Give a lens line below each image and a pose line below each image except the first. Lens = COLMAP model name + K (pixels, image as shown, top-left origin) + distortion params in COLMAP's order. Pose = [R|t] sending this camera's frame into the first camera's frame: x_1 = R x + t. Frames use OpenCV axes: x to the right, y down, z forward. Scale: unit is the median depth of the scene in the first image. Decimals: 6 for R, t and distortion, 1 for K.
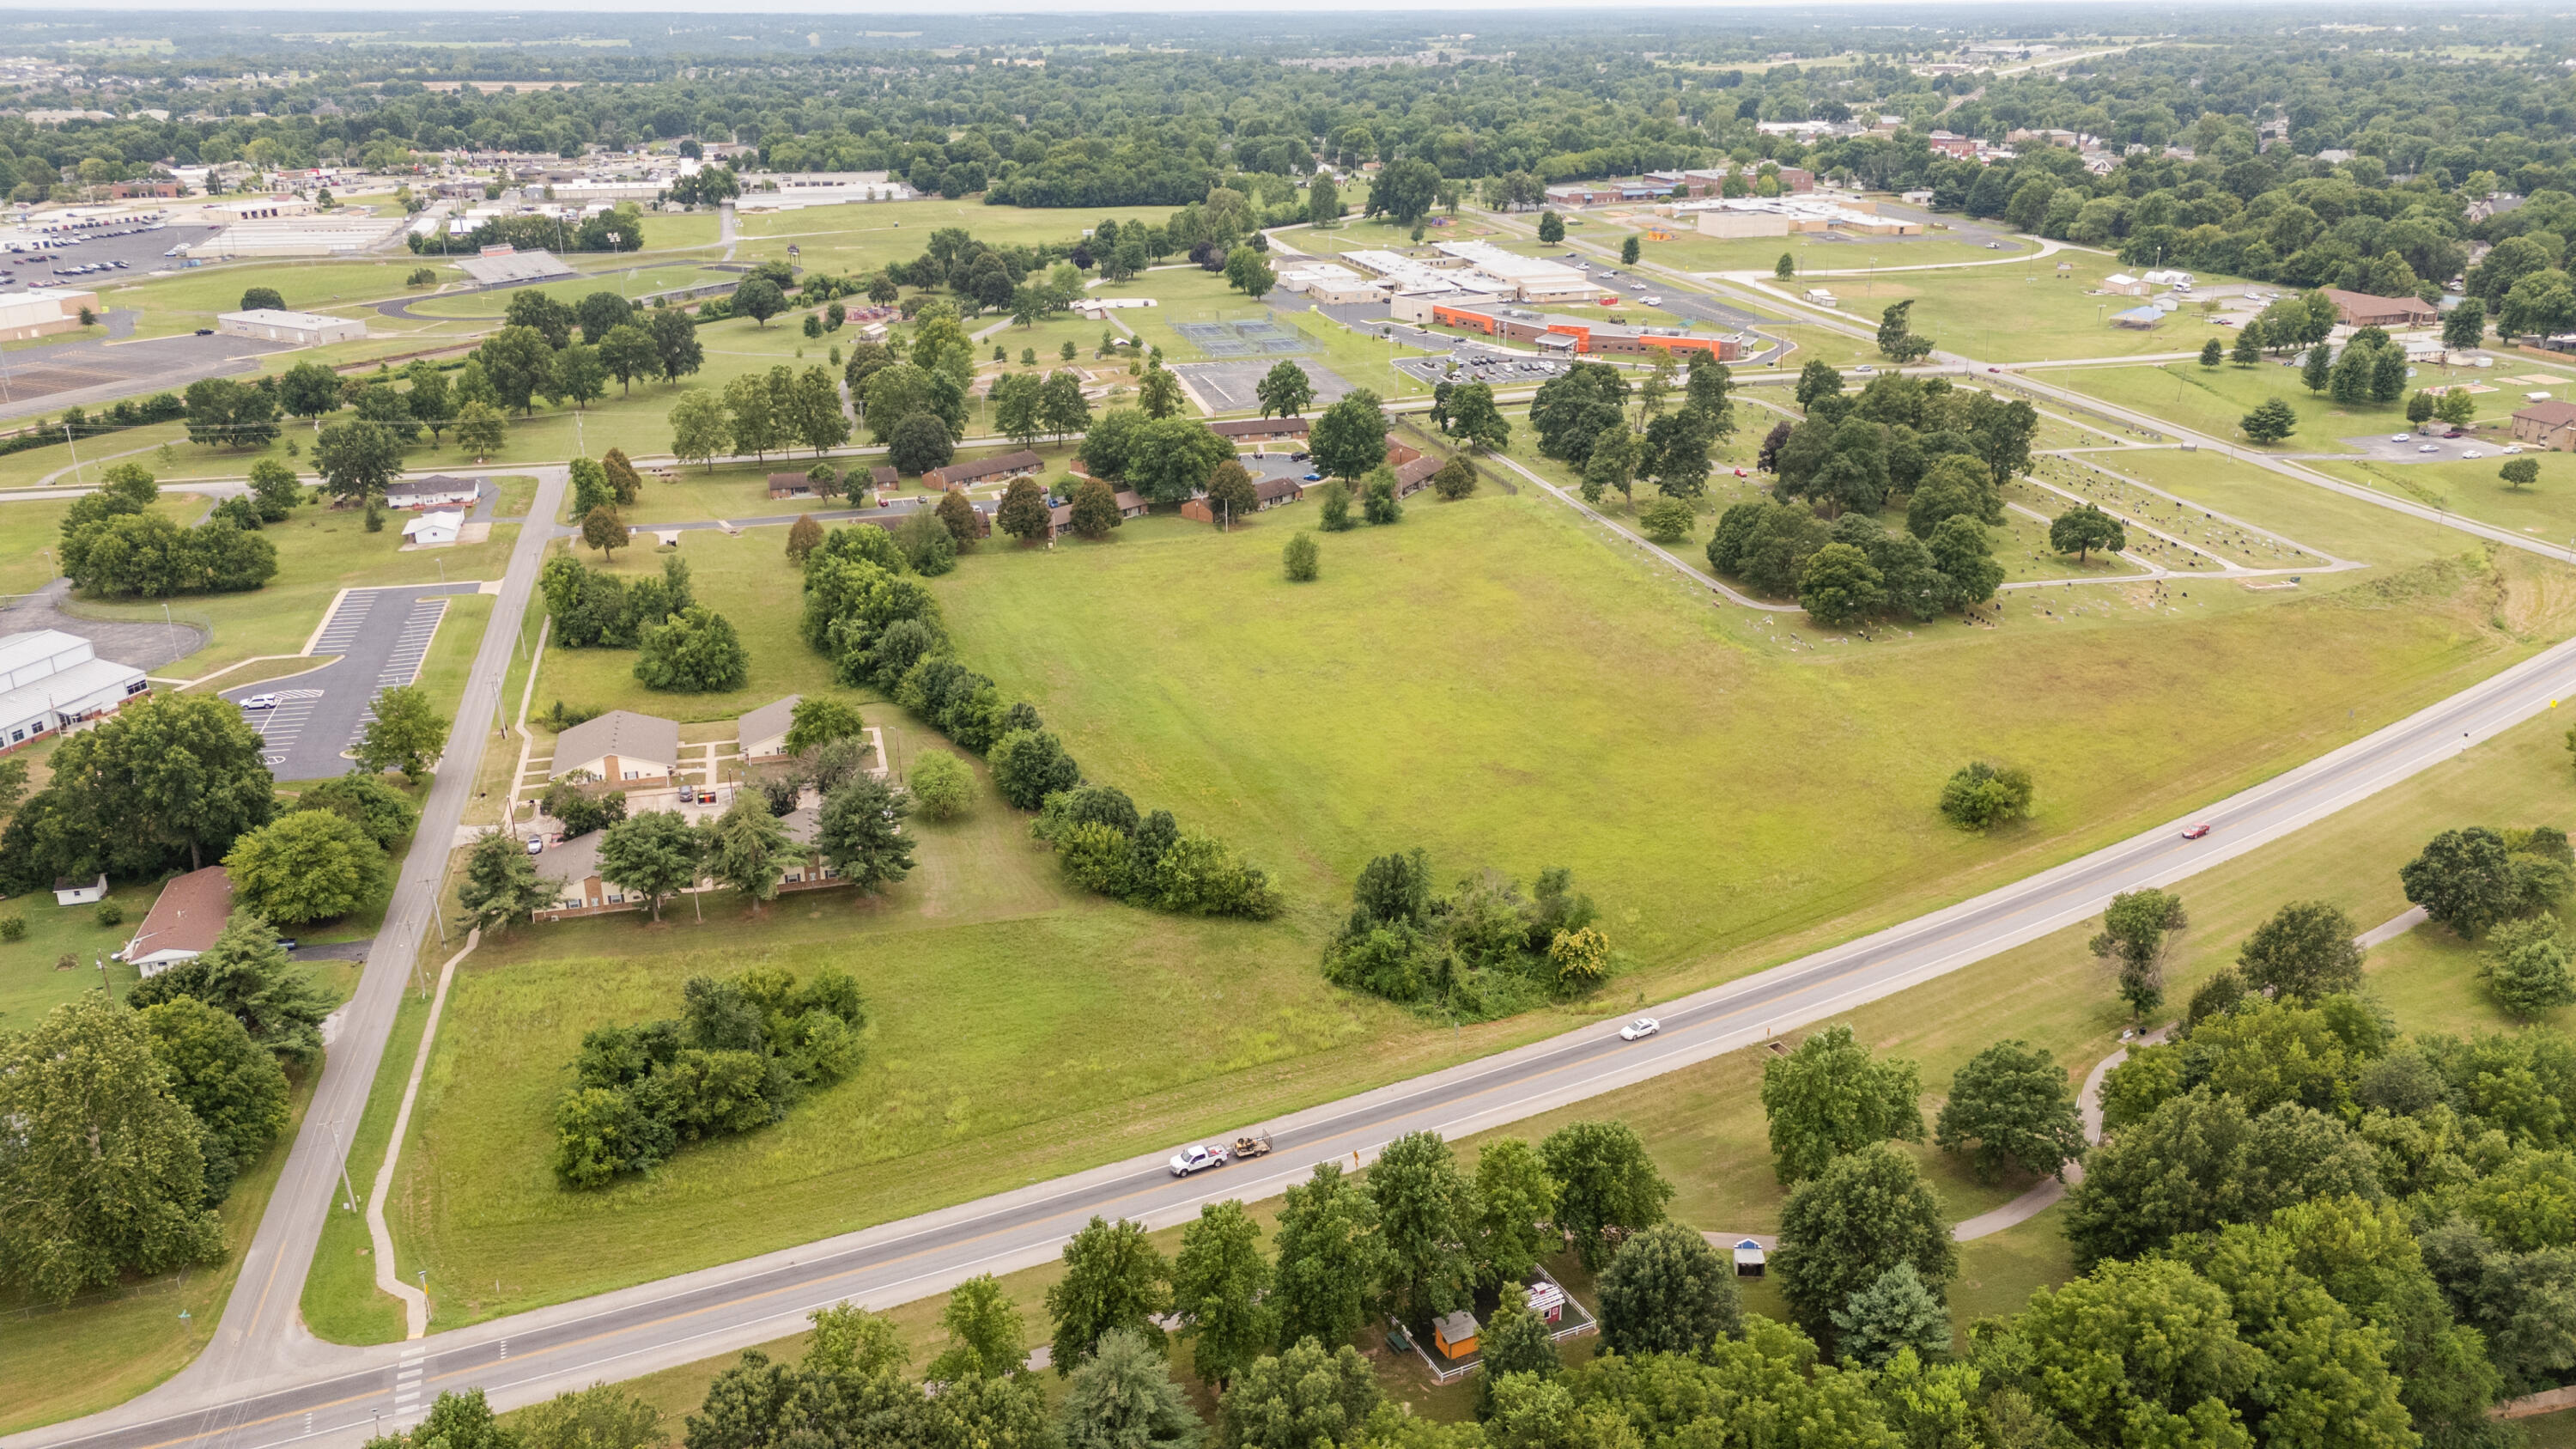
lens RADIAL K [[1892.6, 0, 1293.0], [0, 1892.6, 731.1], [0, 0, 1]] dist [0.075466, -0.079066]
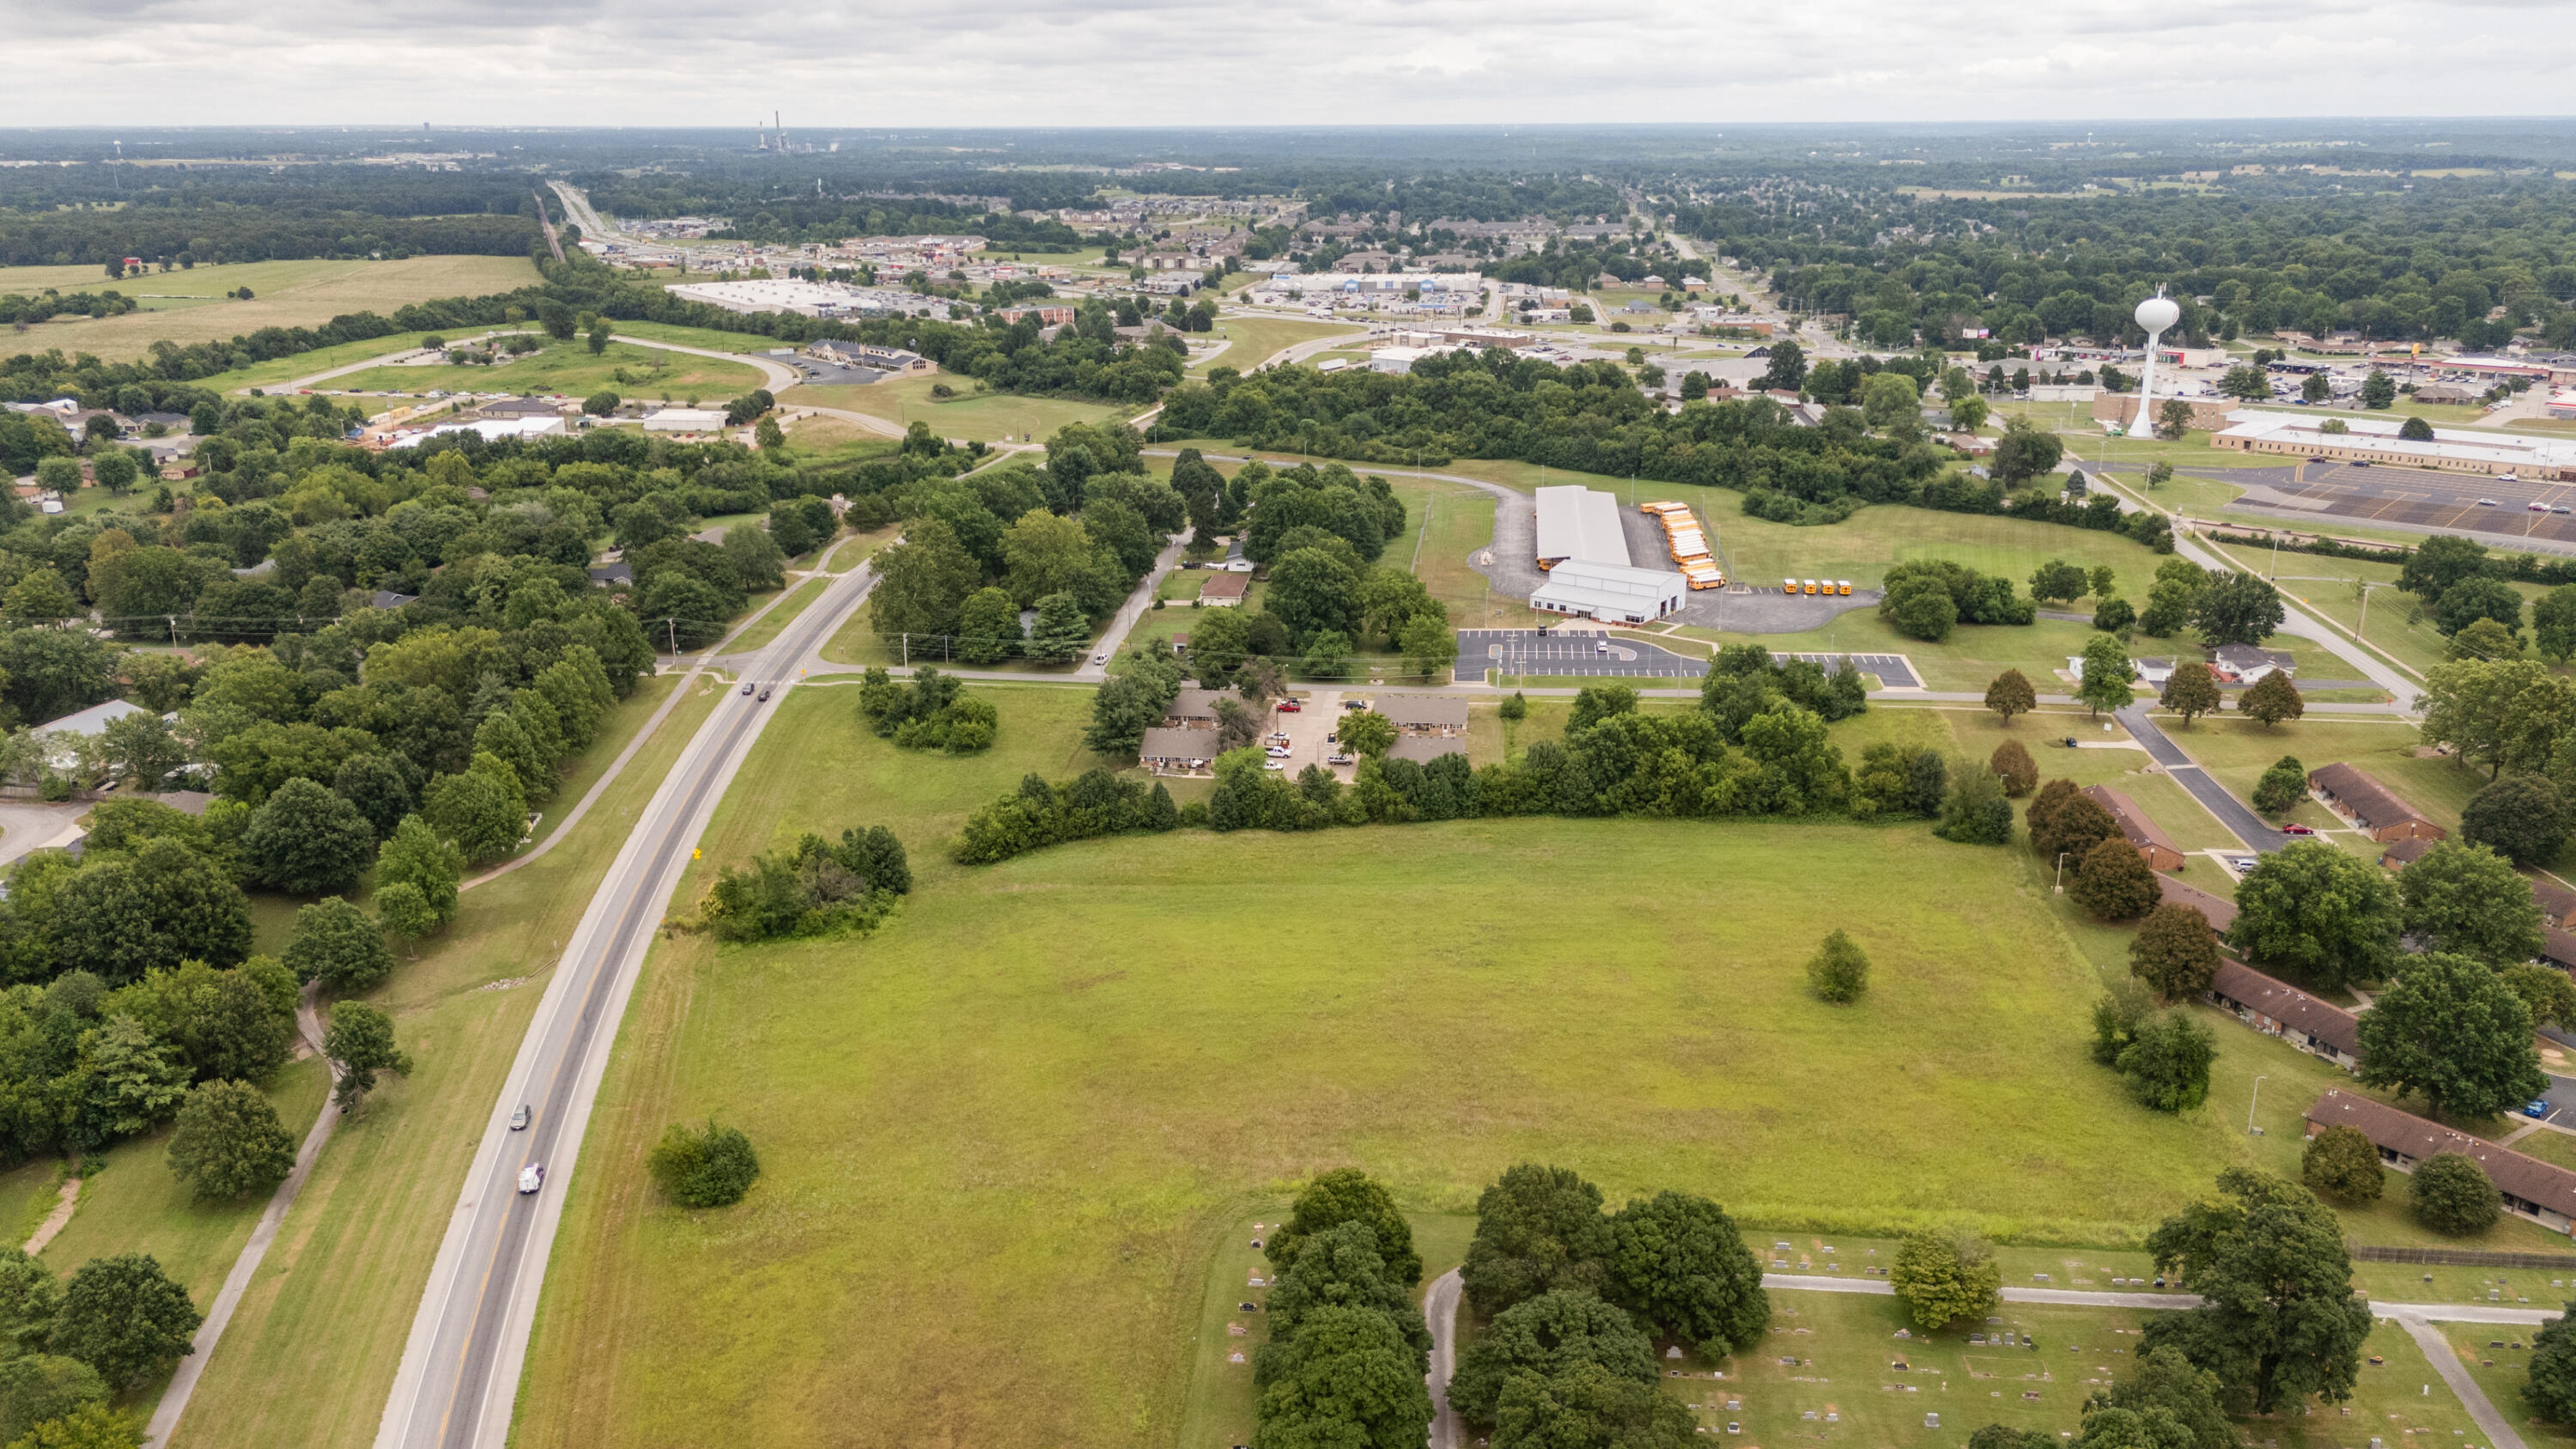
lens RADIAL K [[1892.6, 0, 1293.0], [0, 1892.6, 731.1], [0, 0, 1]] dist [0.075466, -0.079066]
pose [[-0.373809, 0.287722, -0.881750, 0.732765], [-0.326038, 0.849234, 0.415333, -0.426433], [0.868312, 0.442739, -0.223643, 1.033500]]
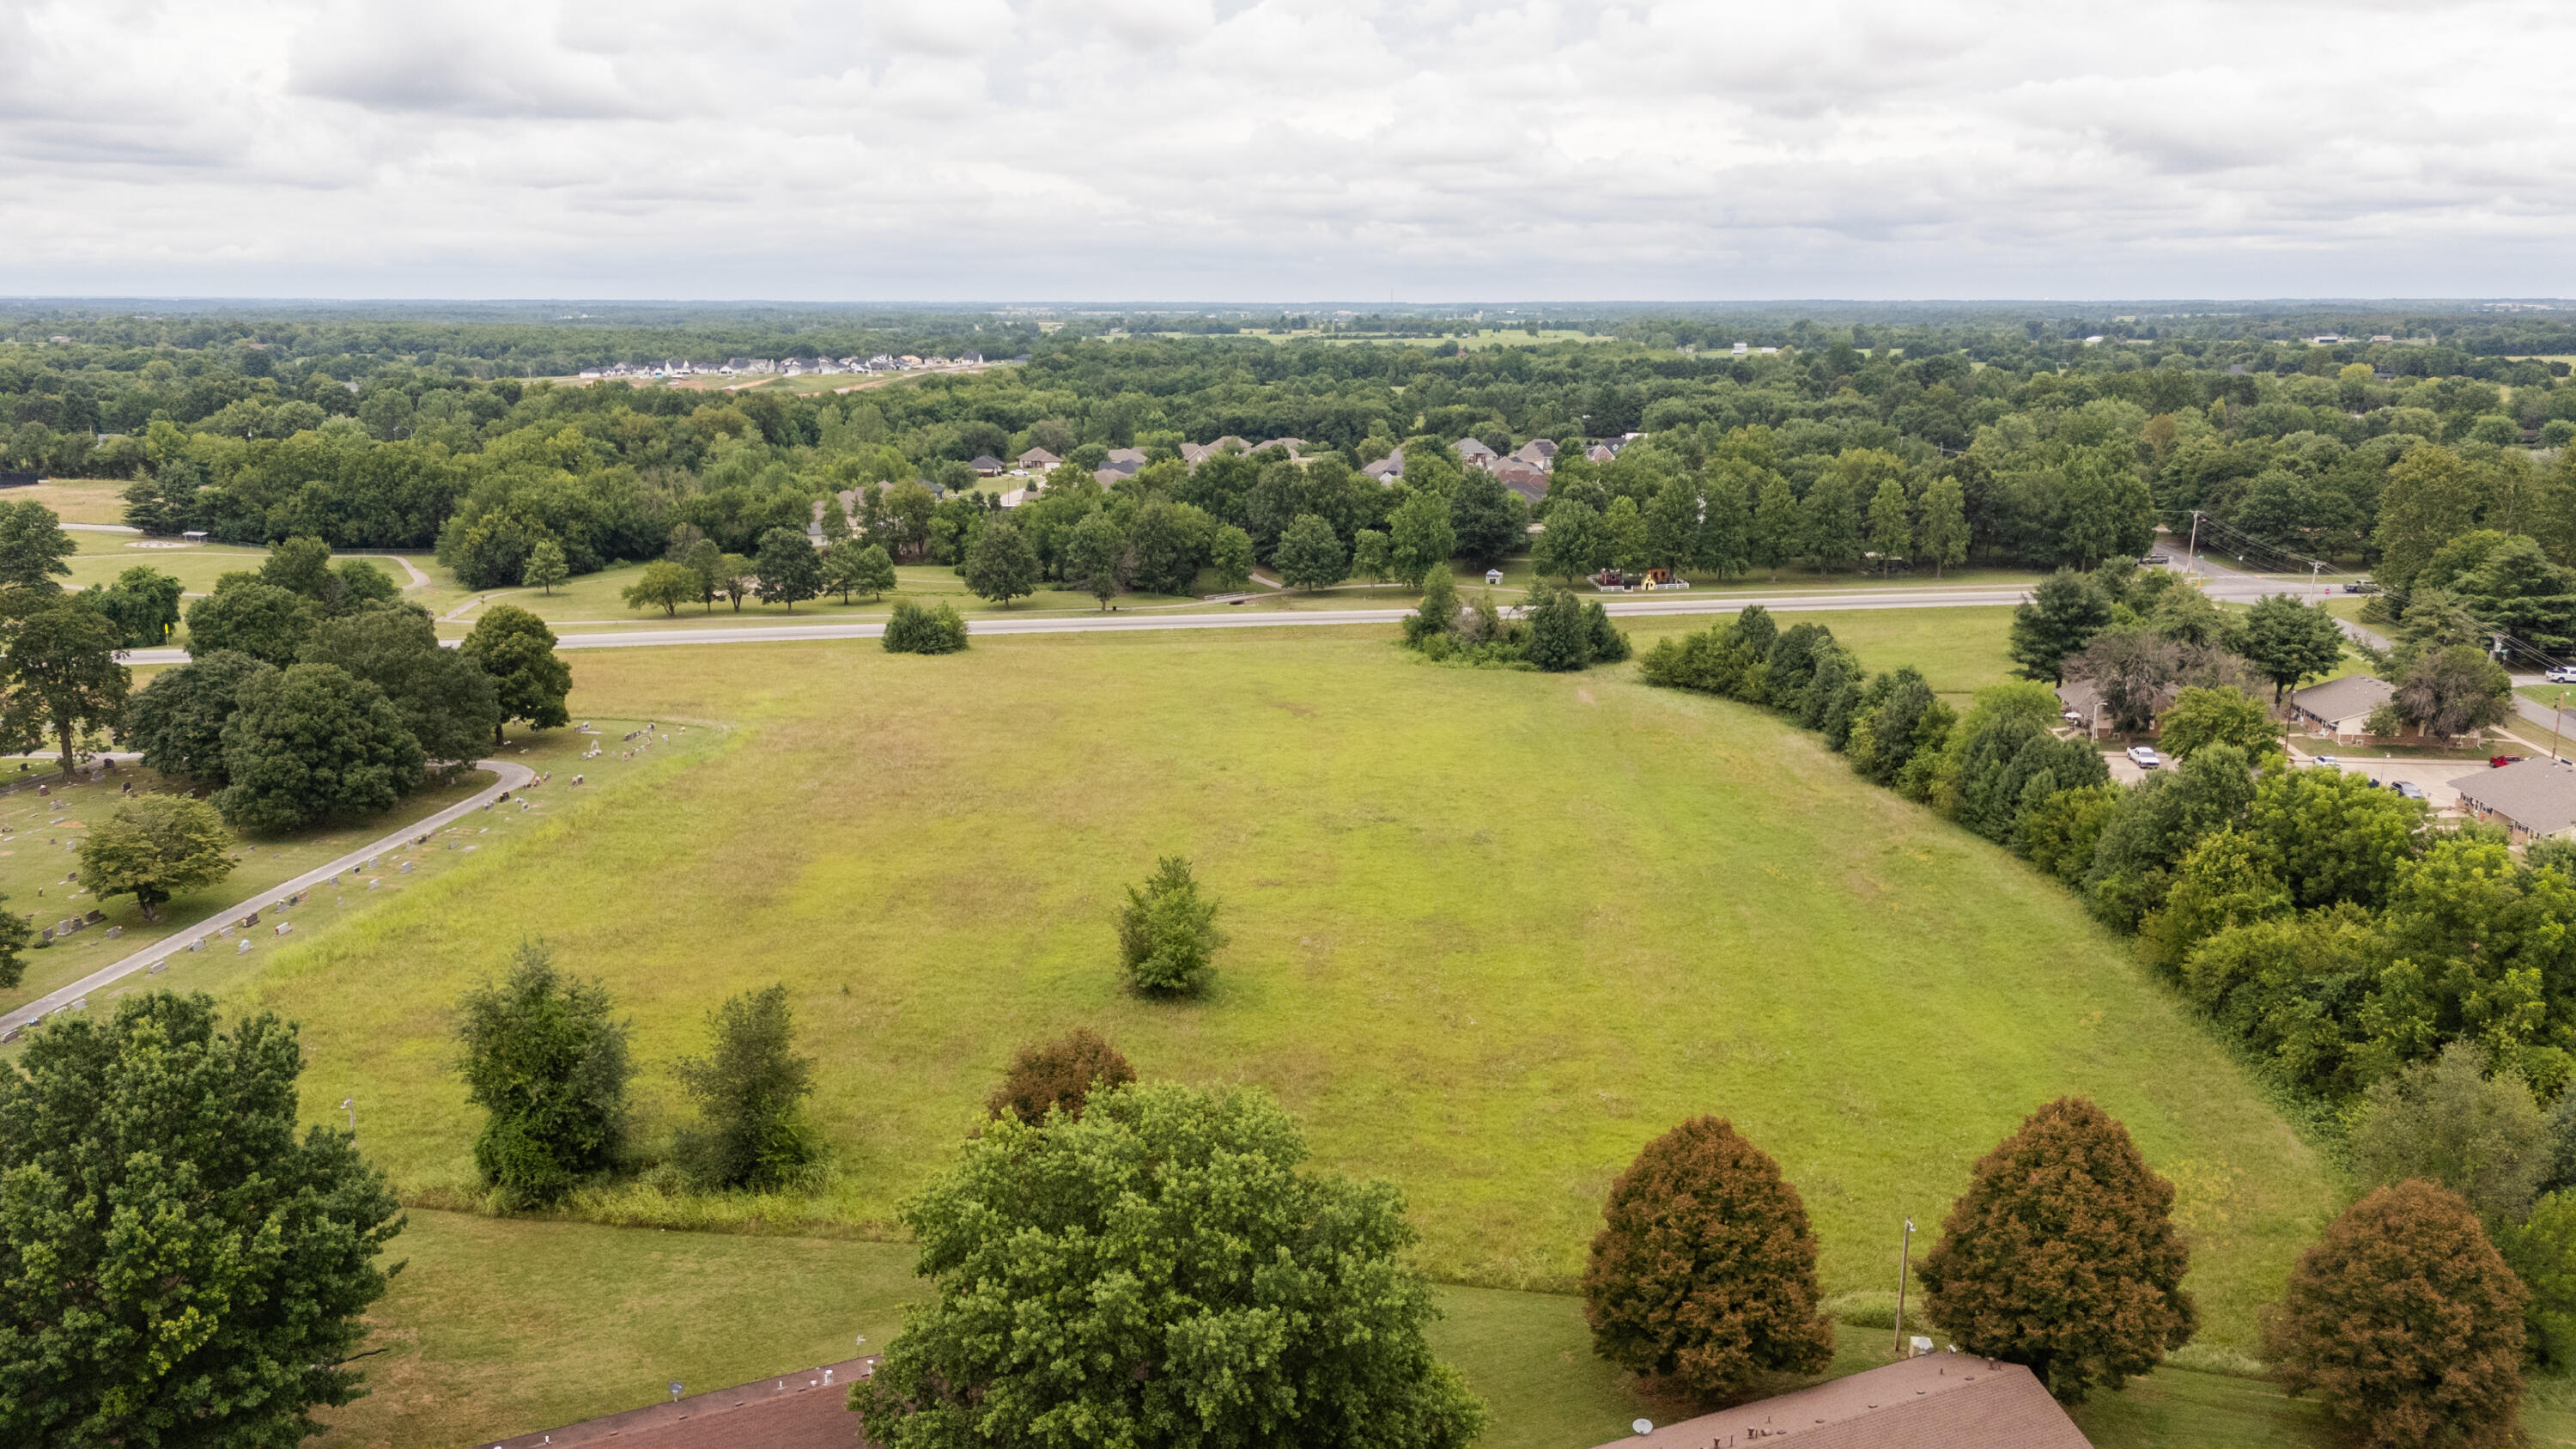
lens RADIAL K [[1892.6, 0, 1293.0], [0, 1892.6, 731.1], [0, 0, 1]] dist [0.075466, -0.079066]
pose [[-0.925260, -0.083499, 0.370029, -0.161697], [0.136066, 0.837503, 0.529220, -0.340762], [-0.354090, 0.540015, -0.763547, 1.363230]]
